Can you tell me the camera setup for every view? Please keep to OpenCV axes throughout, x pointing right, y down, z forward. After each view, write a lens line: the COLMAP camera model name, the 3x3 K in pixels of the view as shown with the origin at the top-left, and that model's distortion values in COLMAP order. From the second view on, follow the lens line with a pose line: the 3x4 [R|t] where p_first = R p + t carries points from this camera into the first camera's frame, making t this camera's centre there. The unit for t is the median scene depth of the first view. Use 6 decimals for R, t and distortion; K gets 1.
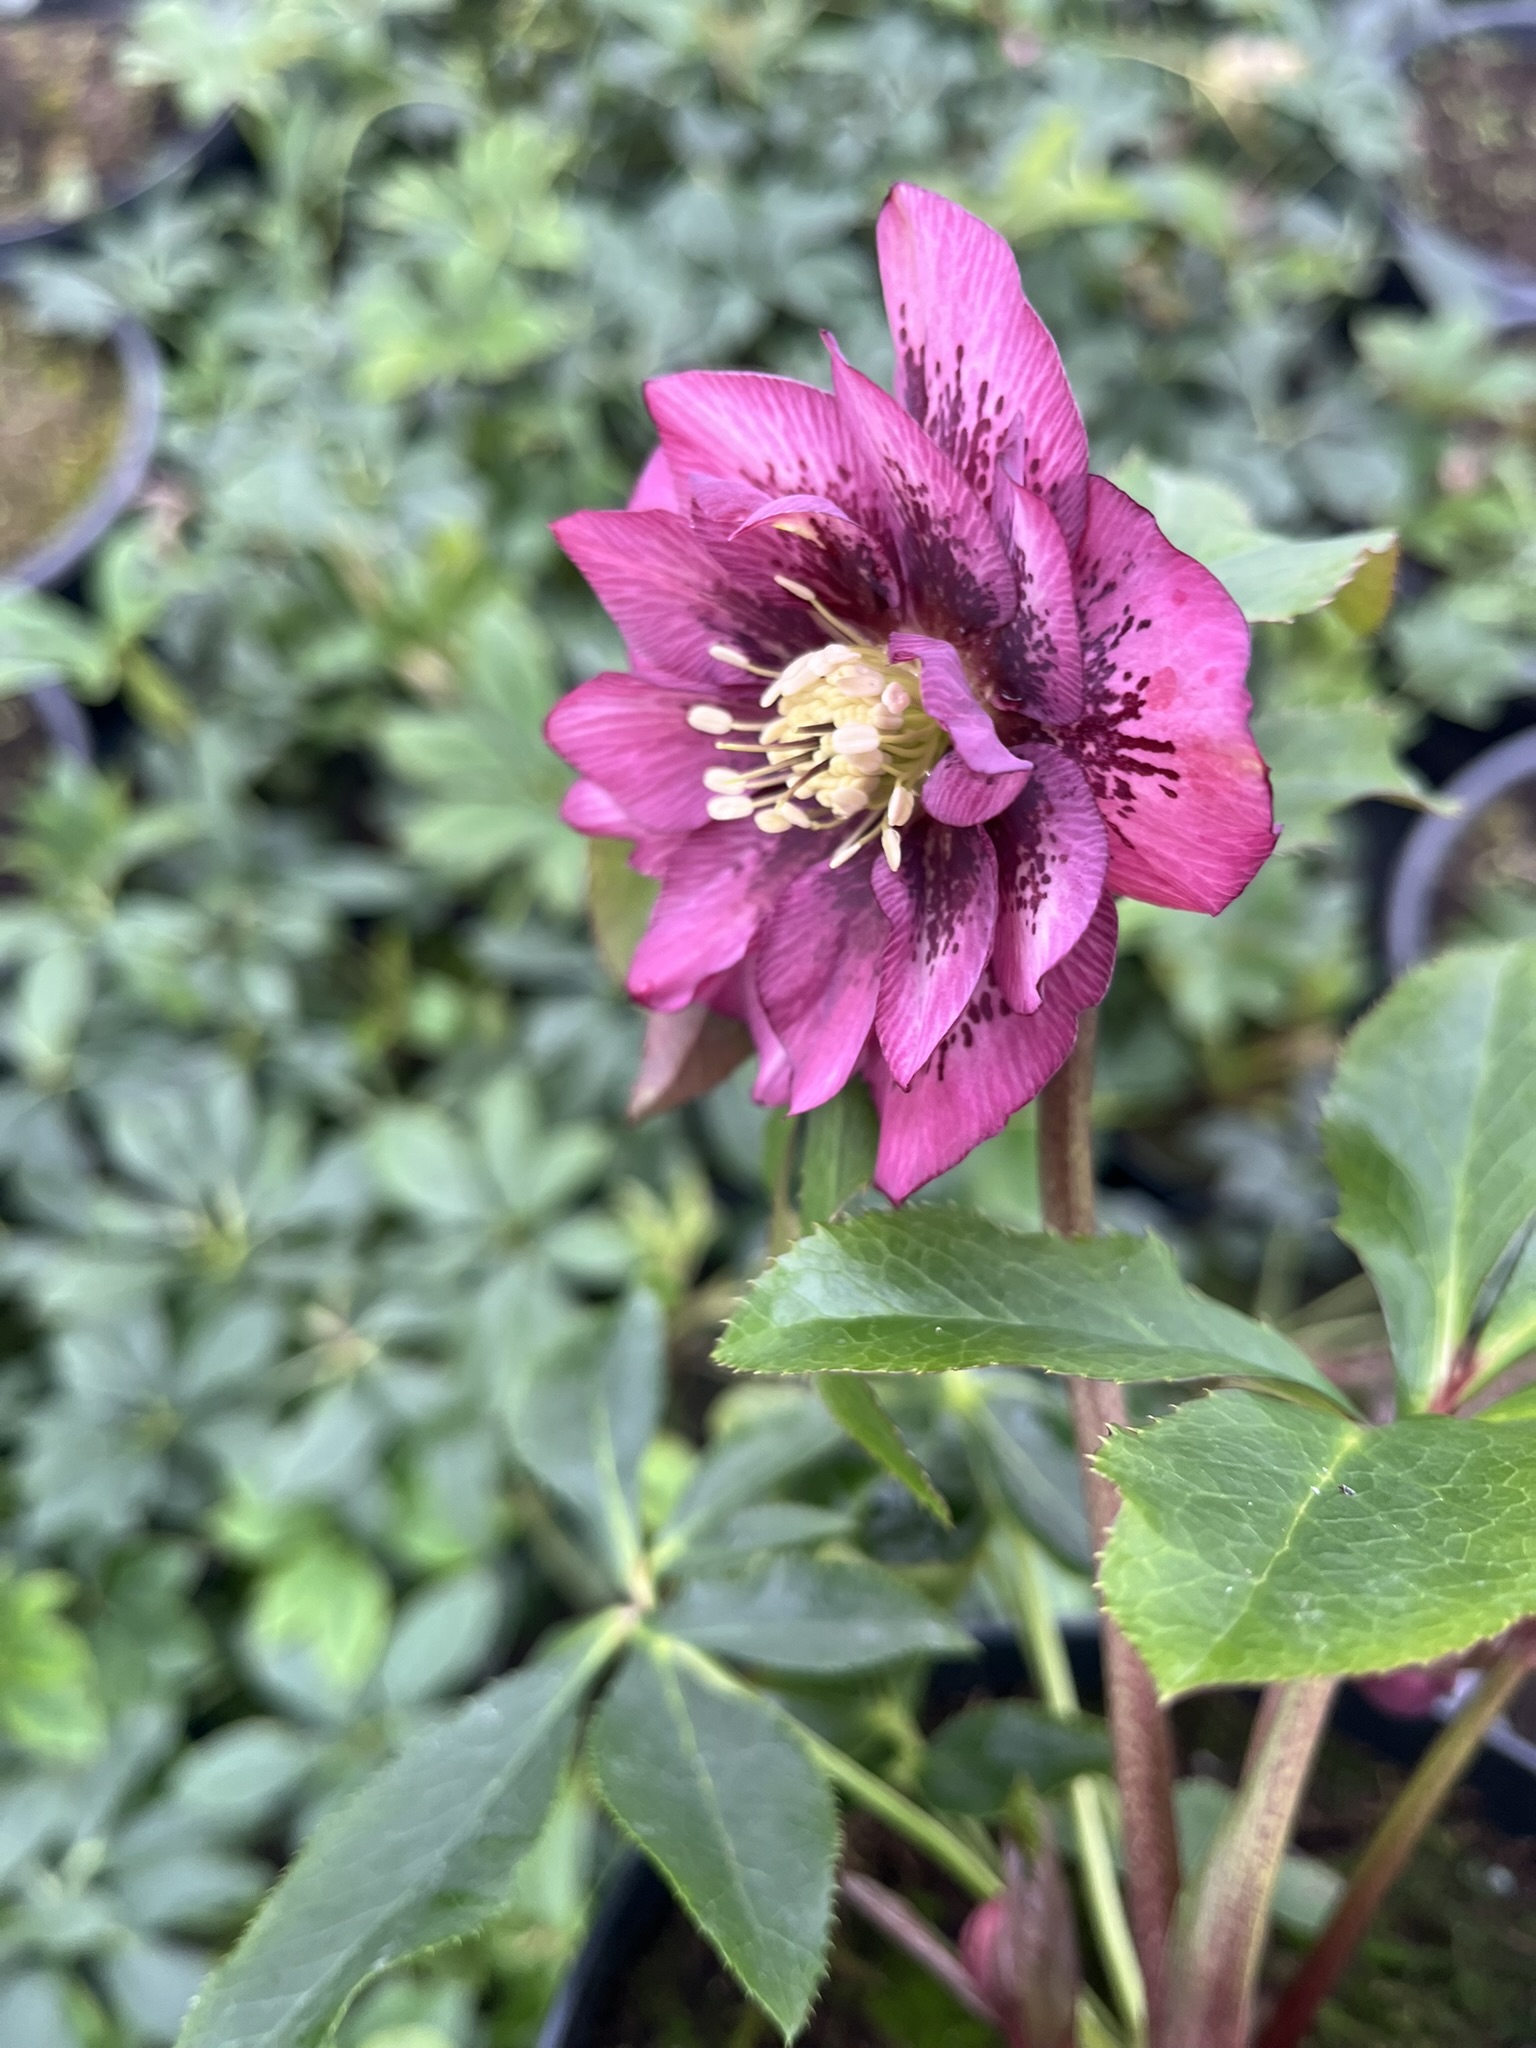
lens RADIAL K [[1886.8, 0, 768.0], [0, 1886.8, 1024.0], [0, 0, 1]] dist [0.175404, -0.657774]
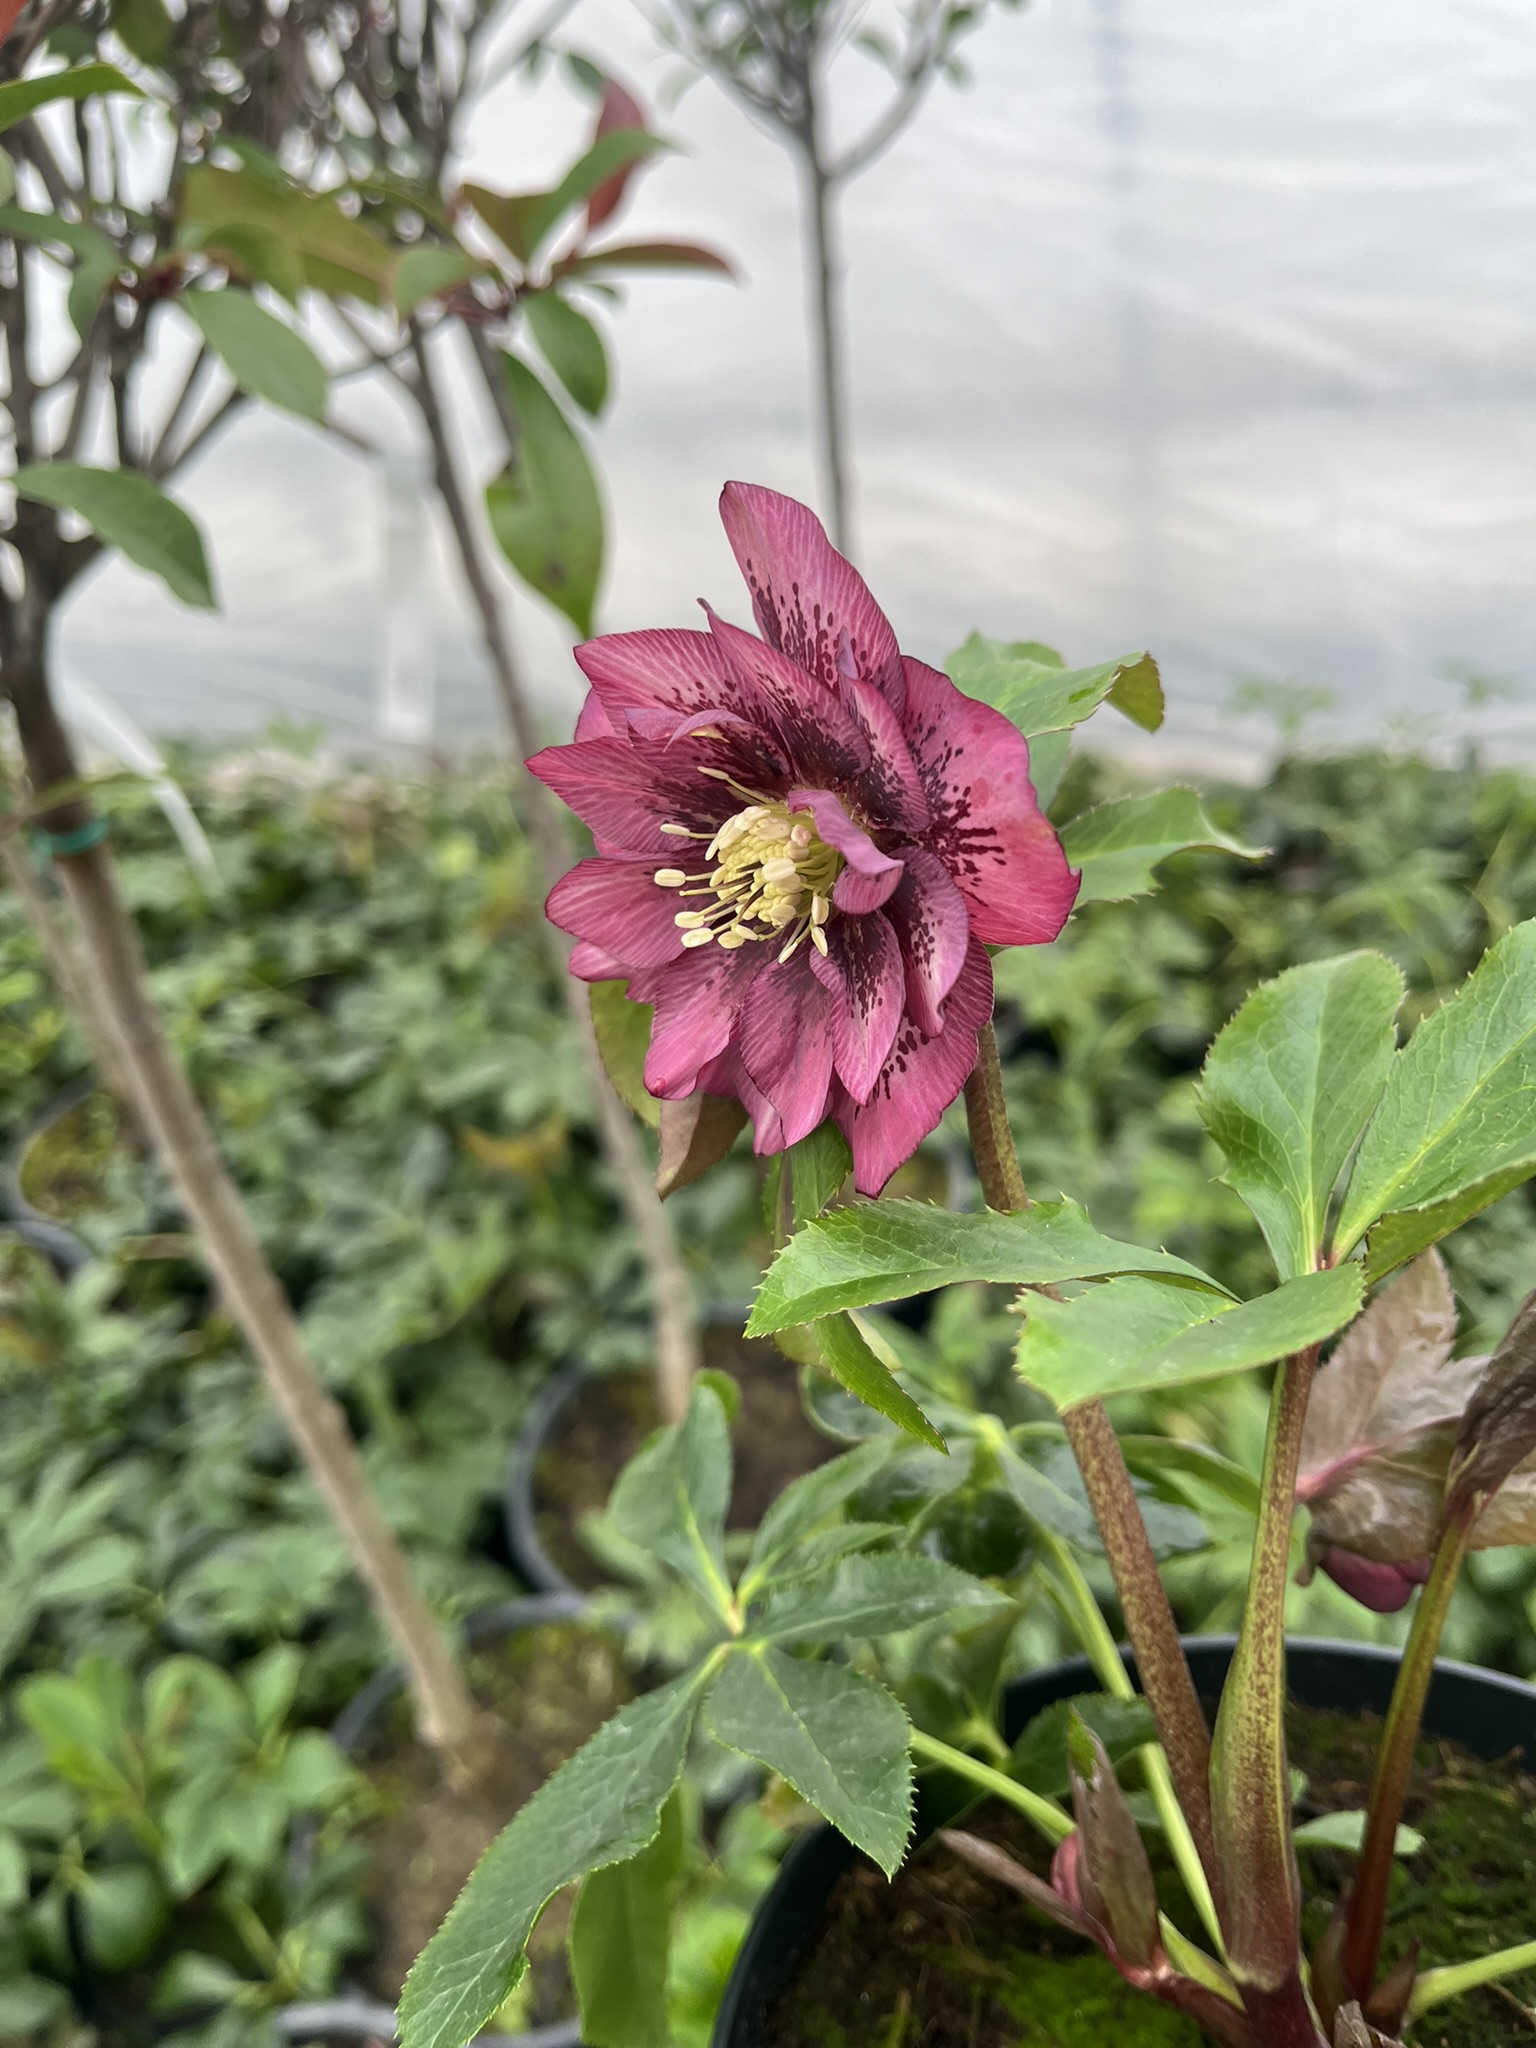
lens RADIAL K [[1959.2, 0, 772.1], [0, 1959.2, 1048.9], [0, 0, 1]] dist [0.298400, -0.321122]
pose [[0.979146, -0.200442, 0.033116, -0.032259], [0.202296, 0.976953, -0.068110, 0.075615], [-0.018701, 0.073389, 0.997128, -0.430609]]
